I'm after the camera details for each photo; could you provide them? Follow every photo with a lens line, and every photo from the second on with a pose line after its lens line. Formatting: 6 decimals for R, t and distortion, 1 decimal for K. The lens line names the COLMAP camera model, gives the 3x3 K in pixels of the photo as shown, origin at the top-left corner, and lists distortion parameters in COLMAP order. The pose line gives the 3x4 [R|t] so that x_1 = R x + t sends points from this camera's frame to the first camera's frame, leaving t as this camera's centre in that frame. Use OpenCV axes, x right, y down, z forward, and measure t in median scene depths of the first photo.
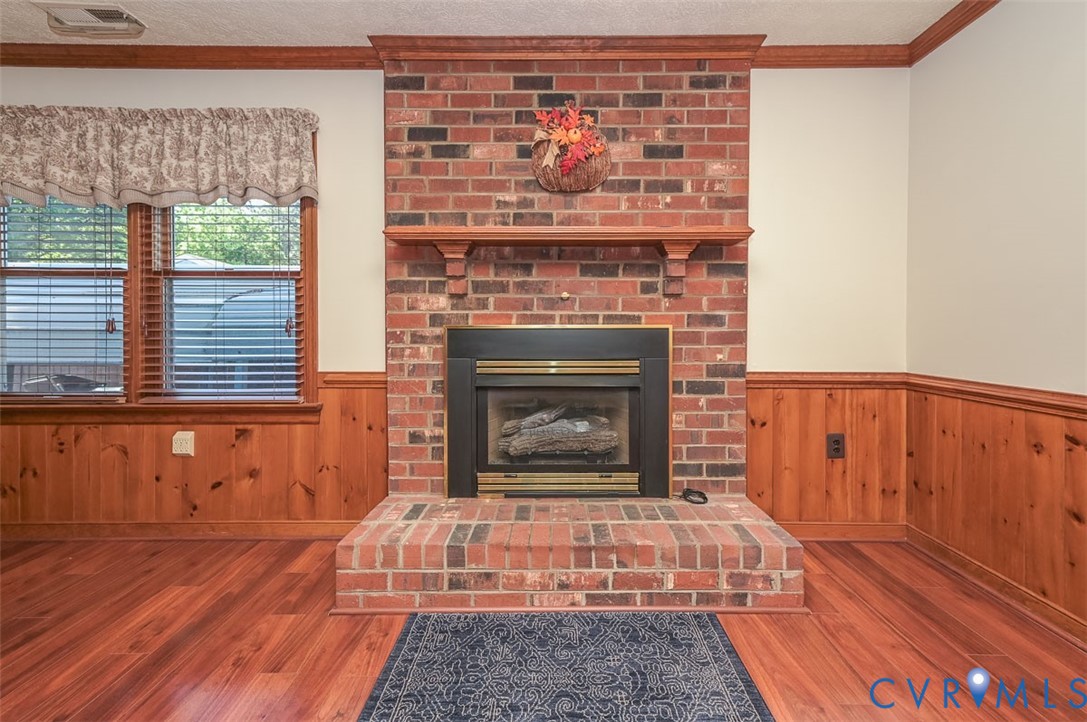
lens RADIAL K [[460.2, 0, 544.9], [0, 460.2, 333.7], [0, 0, 1]] dist [0.011293, -0.000309]
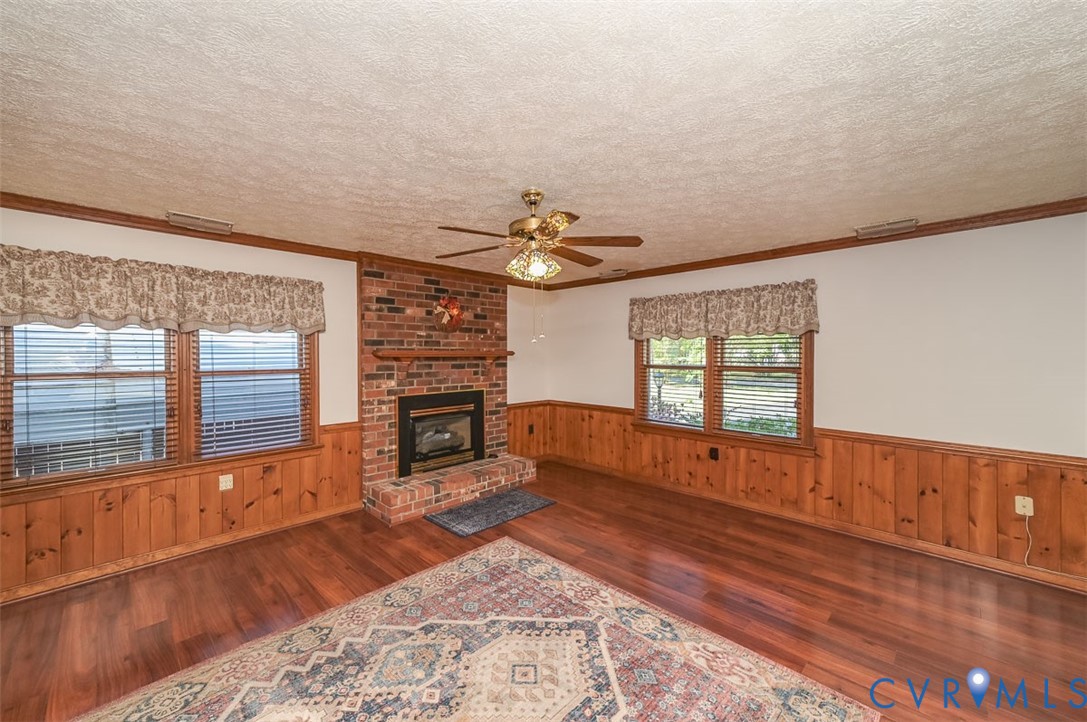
lens RADIAL K [[425.8, 0, 545.6], [0, 425.8, 356.1], [0, 0, 1]] dist [0.018522, 0.000286]
pose [[0.699543, -0.007080, 0.714556, -1.101571], [0.009607, 0.999954, 0.000502, -0.184731], [-0.714526, 0.006514, 0.699578, -0.807429]]
